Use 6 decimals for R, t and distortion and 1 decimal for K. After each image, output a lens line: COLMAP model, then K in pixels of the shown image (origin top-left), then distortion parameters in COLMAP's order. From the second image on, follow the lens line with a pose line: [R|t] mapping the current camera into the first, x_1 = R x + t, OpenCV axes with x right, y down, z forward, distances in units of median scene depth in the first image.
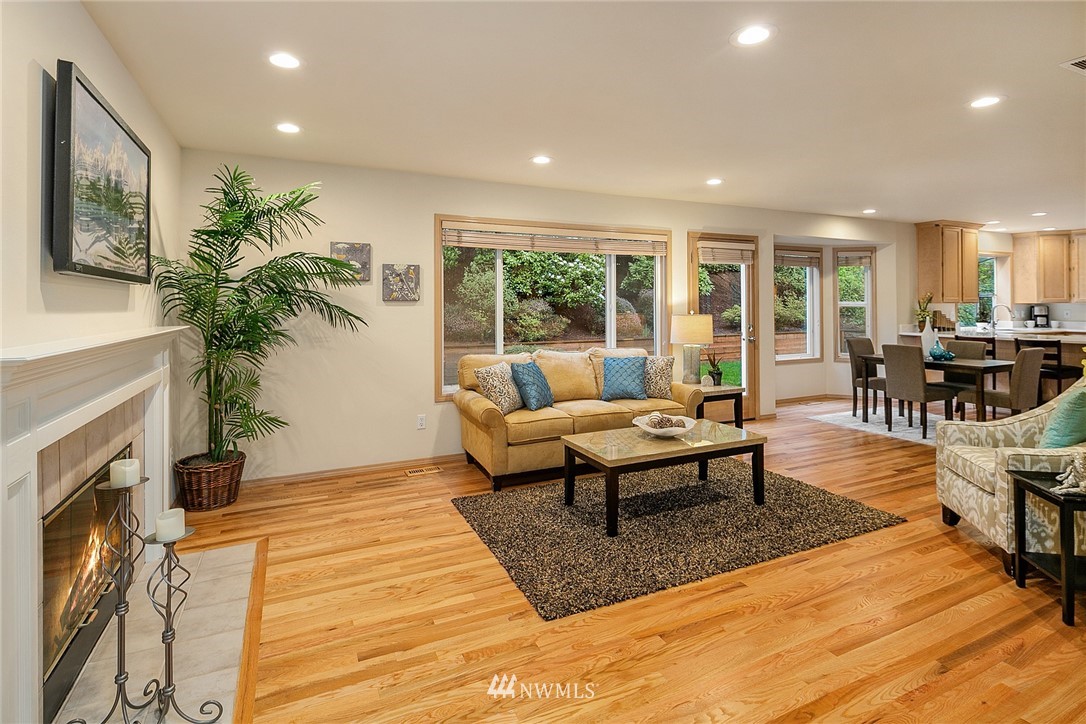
lens RADIAL K [[539.6, 0, 534.3], [0, 539.6, 300.0], [0, 0, 1]] dist [-0.003007, -0.002199]
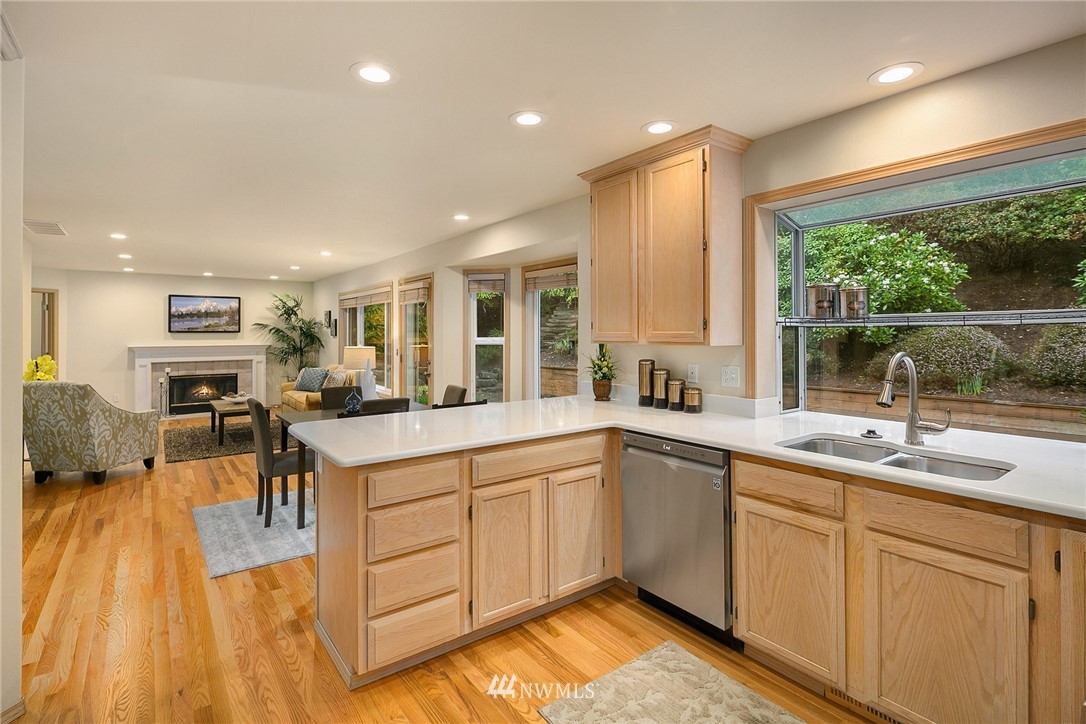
lens RADIAL K [[530.7, 0, 548.0], [0, 530.7, 331.6], [0, 0, 1]] dist [0.002316, -0.001203]
pose [[0.201986, -0.000030, -0.979388, 1.168701], [0.013412, 0.999906, 0.002735, -0.006028], [0.979296, -0.013688, 0.201968, 0.828677]]
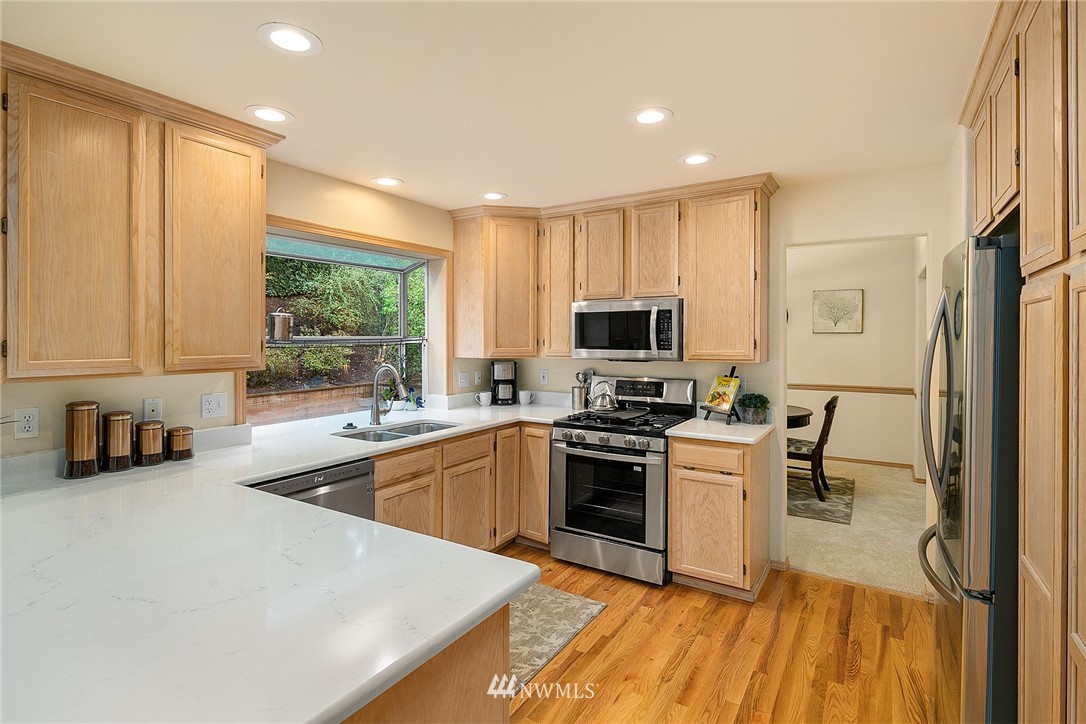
lens RADIAL K [[530.7, 0, 534.3], [0, 530.7, 338.6], [0, 0, 1]] dist [0.002316, -0.001203]
pose [[0.850850, 0.002118, 0.525404, 0.801267], [-0.008072, 0.999927, 0.009041, -0.017747], [-0.525346, -0.011934, 0.850805, 0.636953]]
